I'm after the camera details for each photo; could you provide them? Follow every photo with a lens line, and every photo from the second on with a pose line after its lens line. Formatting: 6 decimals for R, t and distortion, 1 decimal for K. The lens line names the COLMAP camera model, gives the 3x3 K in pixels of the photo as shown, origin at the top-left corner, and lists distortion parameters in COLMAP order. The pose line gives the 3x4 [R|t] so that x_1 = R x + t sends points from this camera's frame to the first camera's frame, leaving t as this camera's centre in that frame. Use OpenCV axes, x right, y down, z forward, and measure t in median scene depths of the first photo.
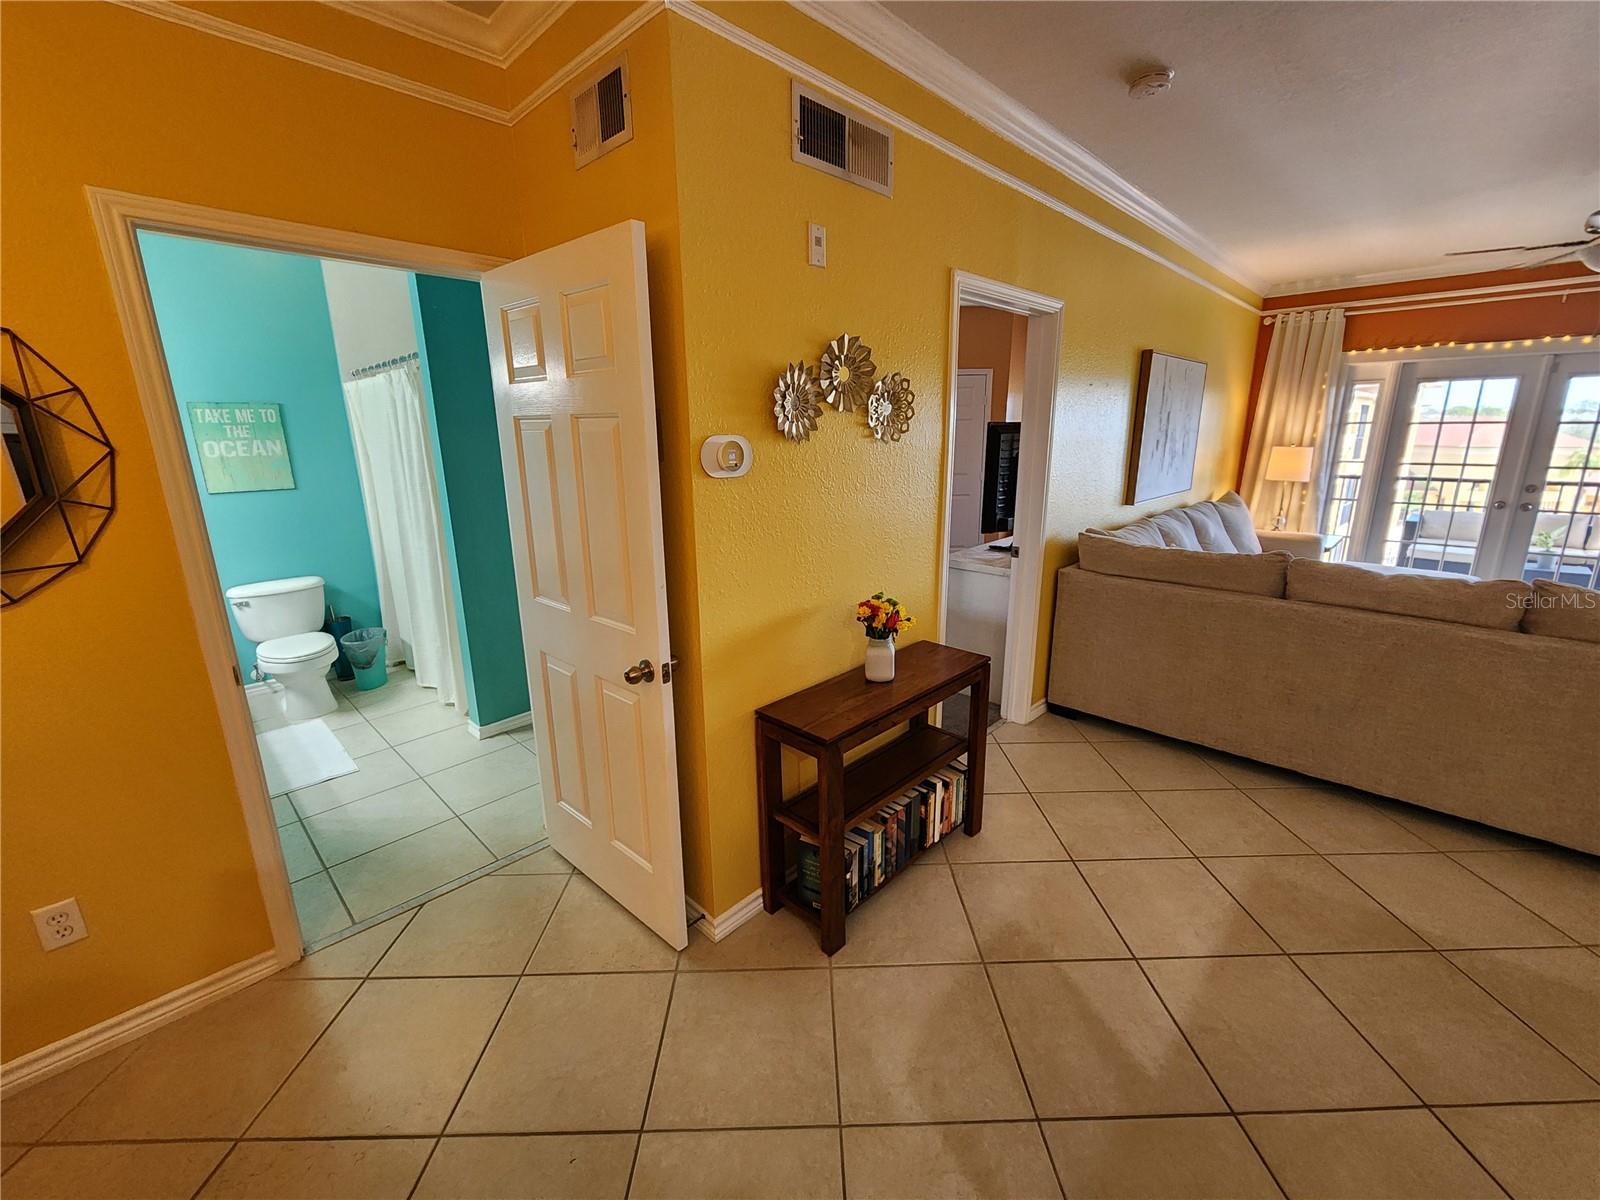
lens RADIAL K [[660.0, 0, 814.1], [0, 660.0, 598.1], [0, 0, 1]] dist [-0.000627, -0.000332]
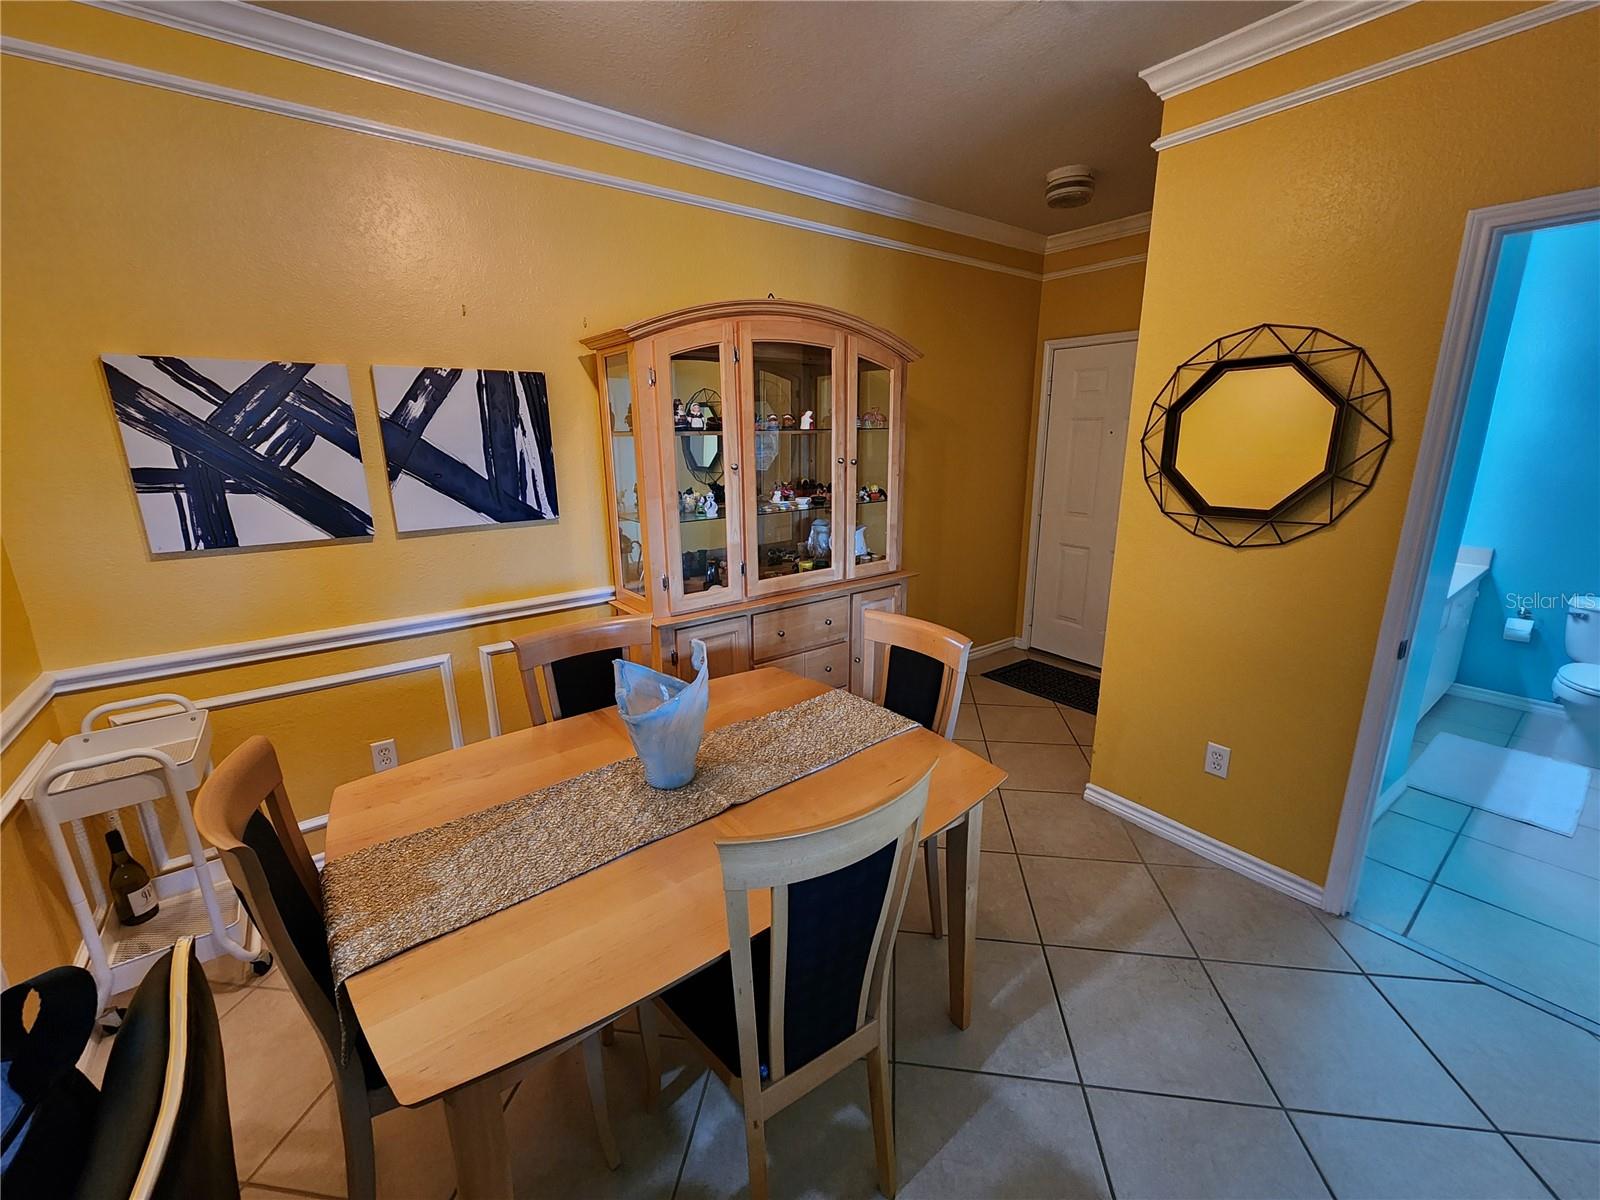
lens RADIAL K [[660.0, 0, 804.8], [0, 660.0, 603.4], [0, 0, 1]] dist [-0.000627, -0.000332]
pose [[-0.153921, 0.262353, -0.952617, 0.308180], [-0.237233, 0.926093, 0.293380, -0.042787], [0.959181, 0.271149, -0.080306, 0.137055]]
